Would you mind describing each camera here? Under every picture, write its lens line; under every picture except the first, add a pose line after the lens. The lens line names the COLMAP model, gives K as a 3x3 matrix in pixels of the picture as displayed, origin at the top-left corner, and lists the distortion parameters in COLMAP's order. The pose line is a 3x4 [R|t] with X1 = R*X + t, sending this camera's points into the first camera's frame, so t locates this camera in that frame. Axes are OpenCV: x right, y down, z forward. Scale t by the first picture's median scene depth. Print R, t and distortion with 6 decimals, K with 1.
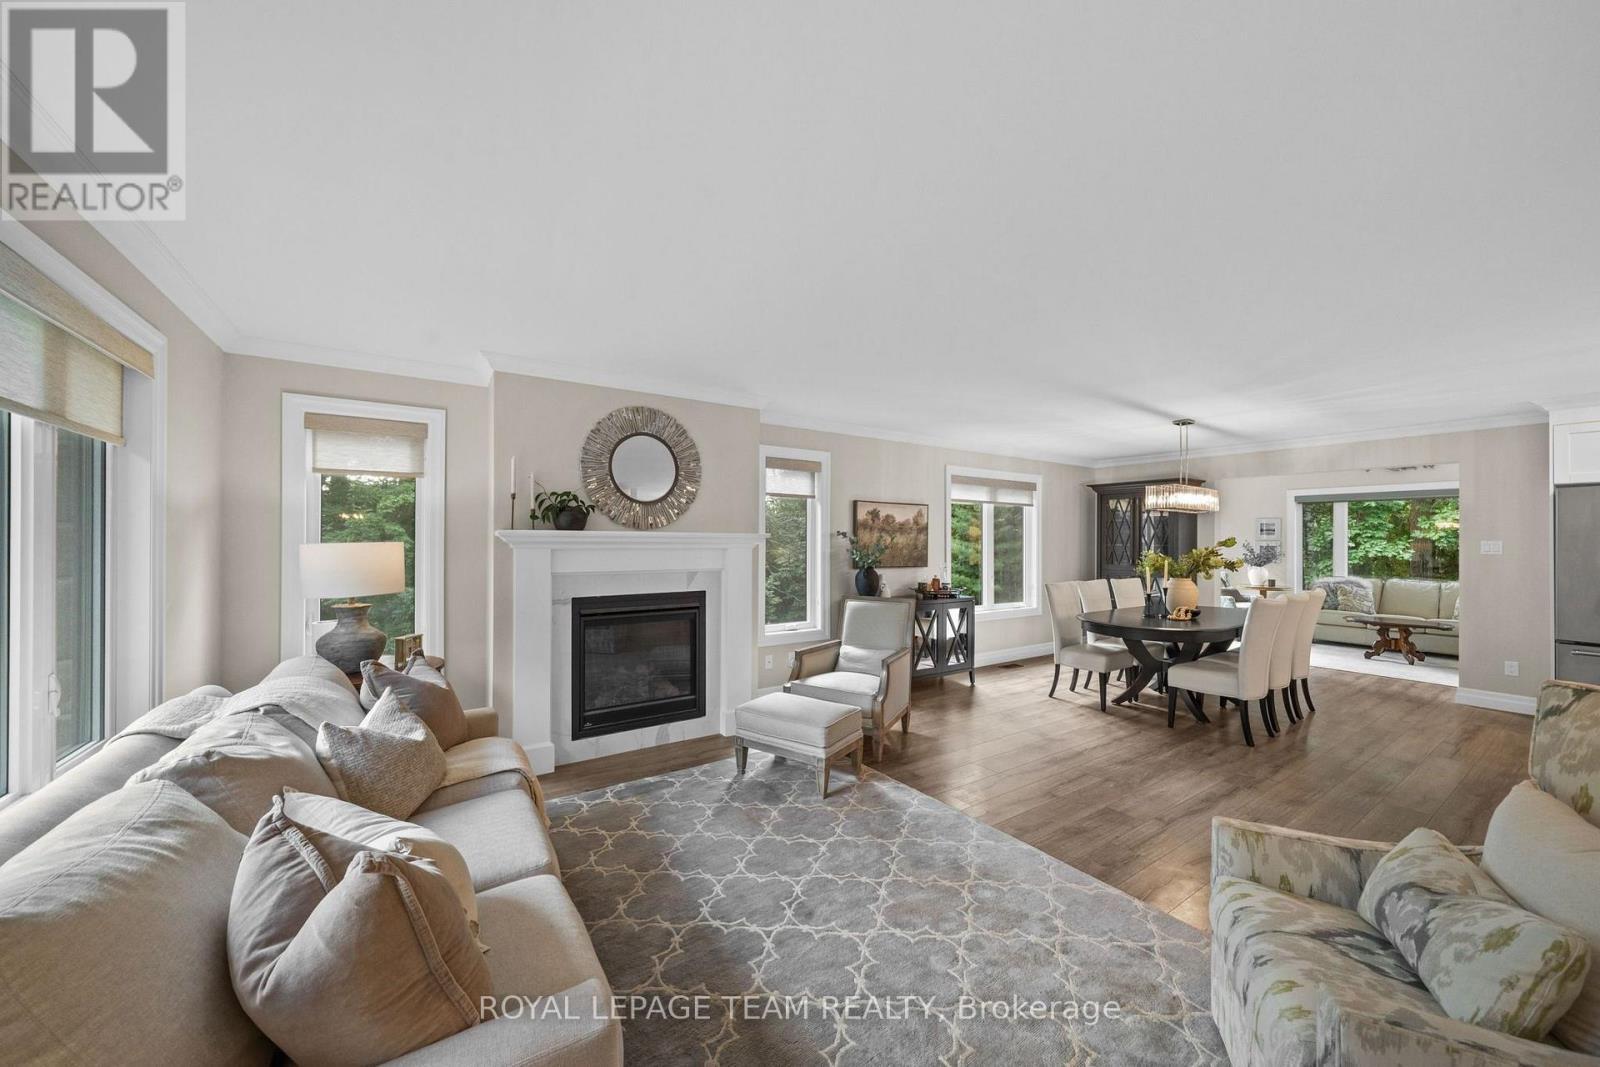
lens RADIAL K [[572.8, 0, 793.7], [0, 572.8, 541.4], [0, 0, 1]] dist [0.004185, -0.000053]
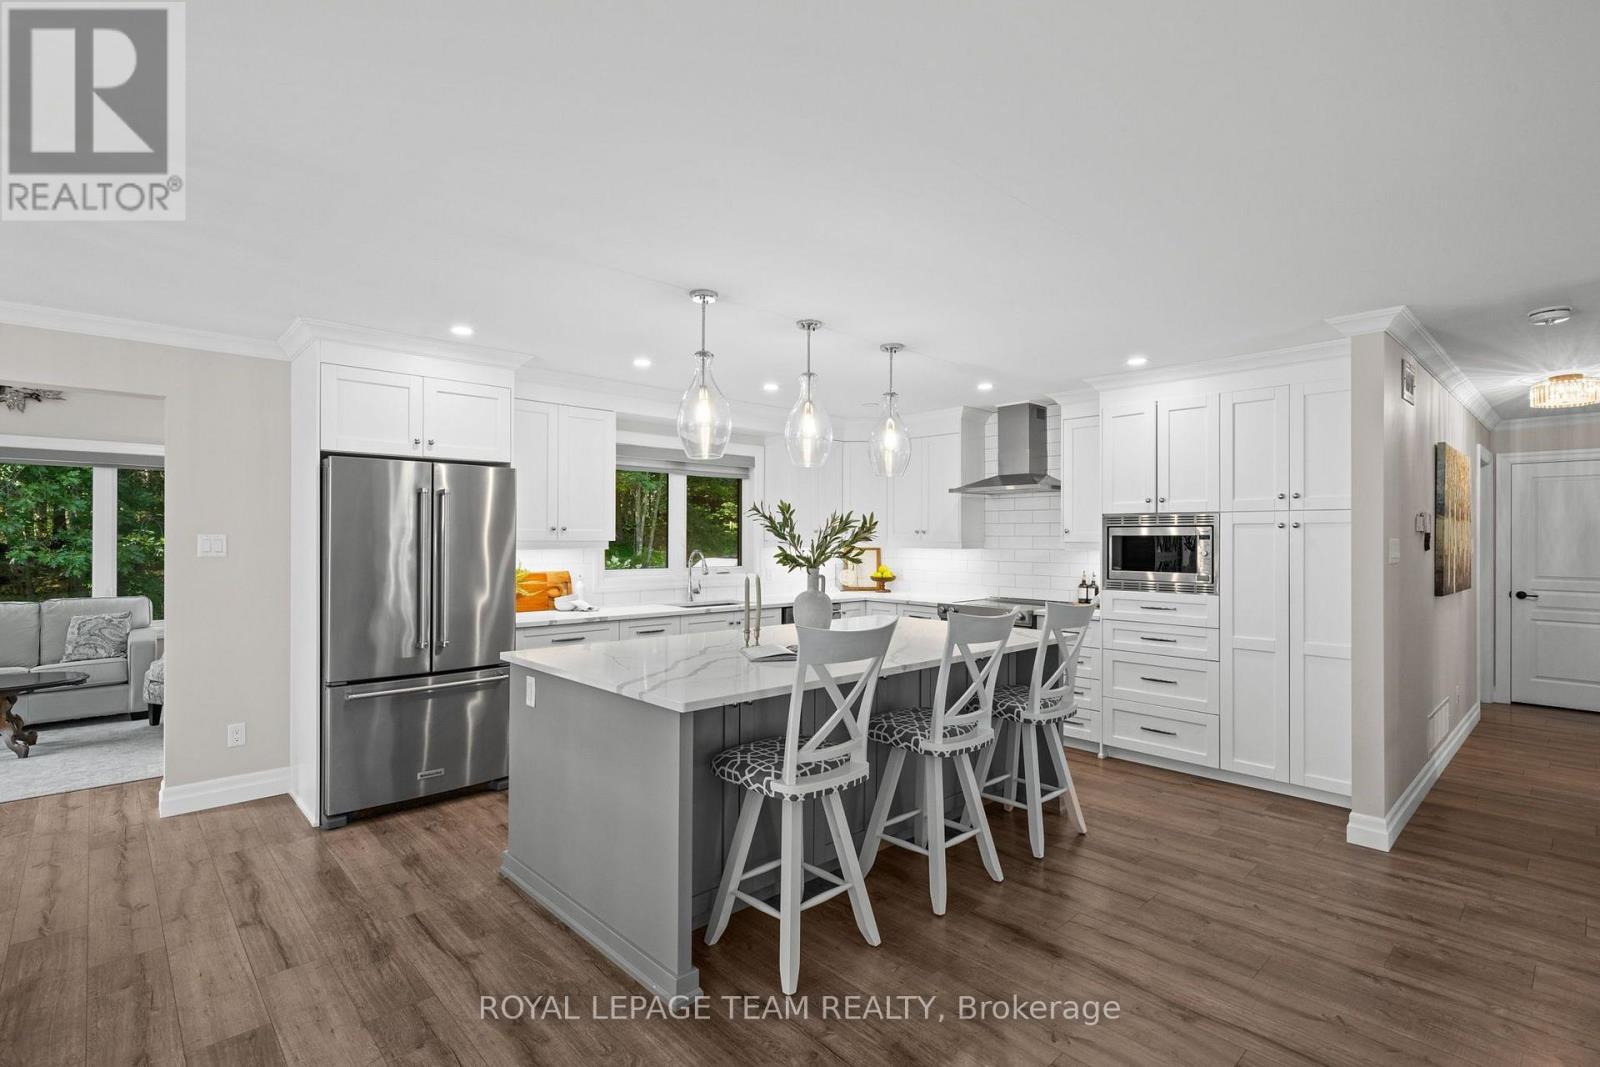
lens RADIAL K [[741.5, 0, 790.0], [0, 741.5, 537.9], [0, 0, 1]] dist [0.011112, 0.001591]
pose [[-0.158677, -0.007180, 0.987304, 0.390225], [-0.000225, 0.999974, 0.007236, -0.001829], [-0.987331, 0.000926, -0.158674, 0.612611]]
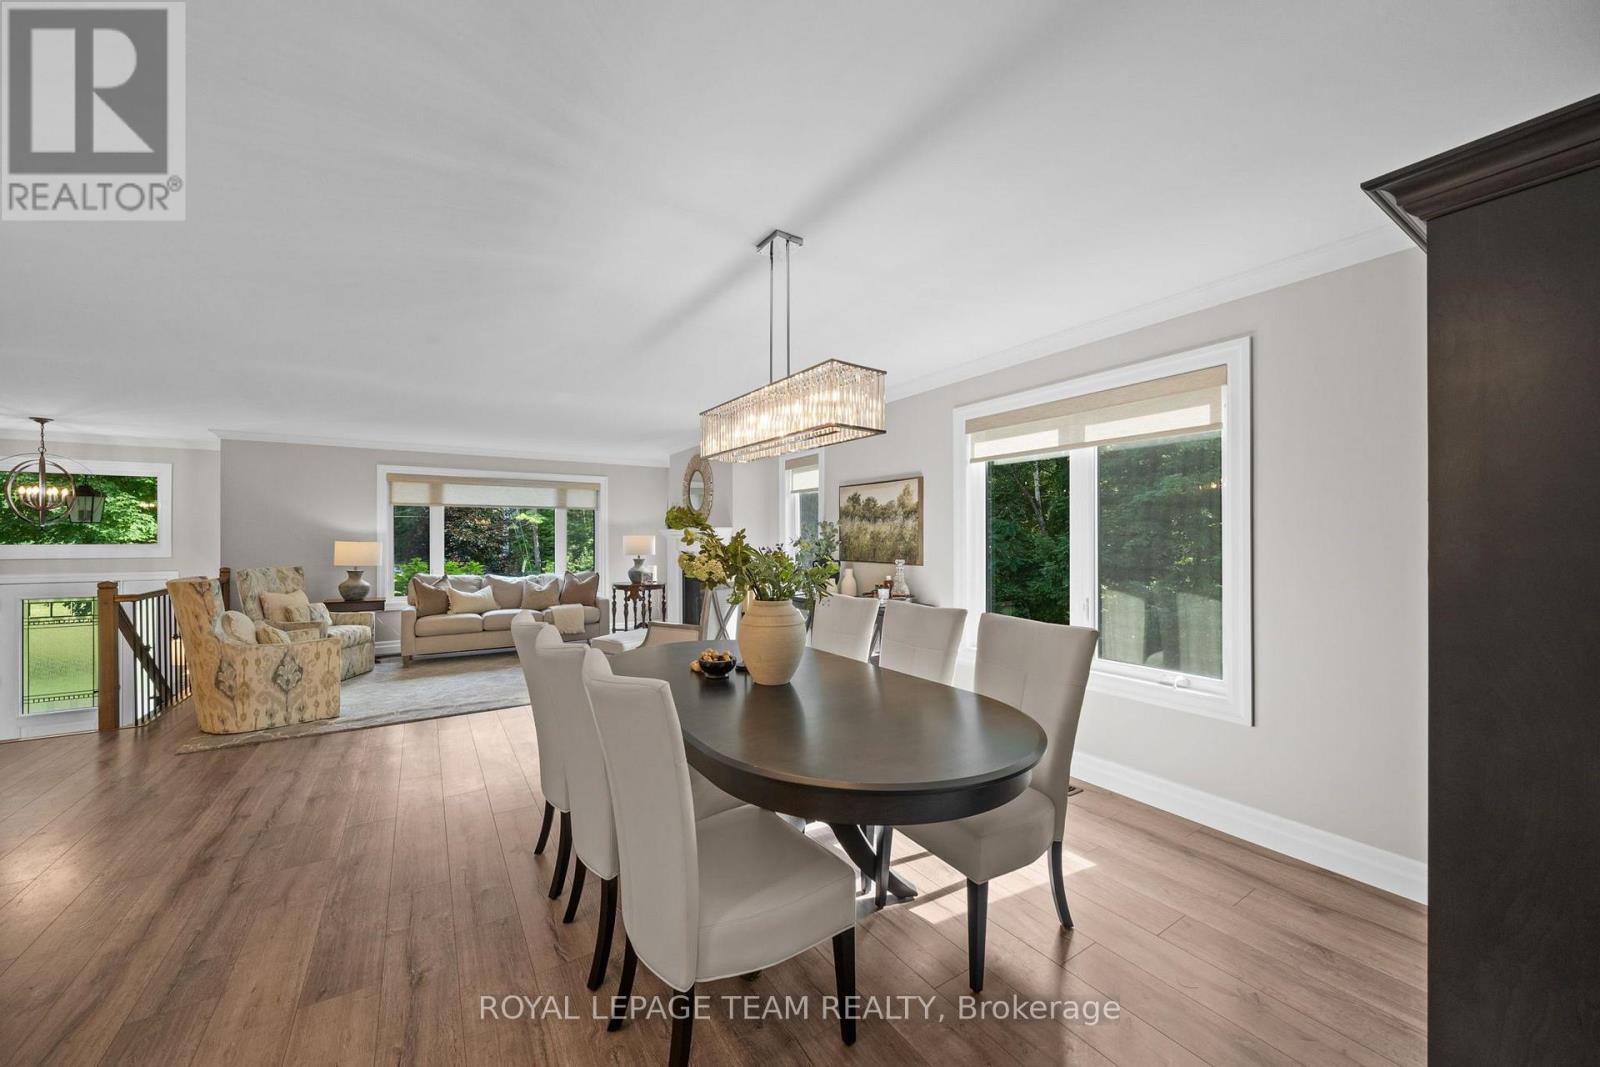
lens RADIAL K [[587.8, 0, 798.9], [0, 587.8, 546.6], [0, 0, 1]] dist [-0.001918, -0.000018]
pose [[-0.019511, 0.006474, -0.999789, 1.371920], [-0.001467, 0.999978, 0.006504, 0.023639], [0.999809, 0.001593, -0.019501, 1.251820]]
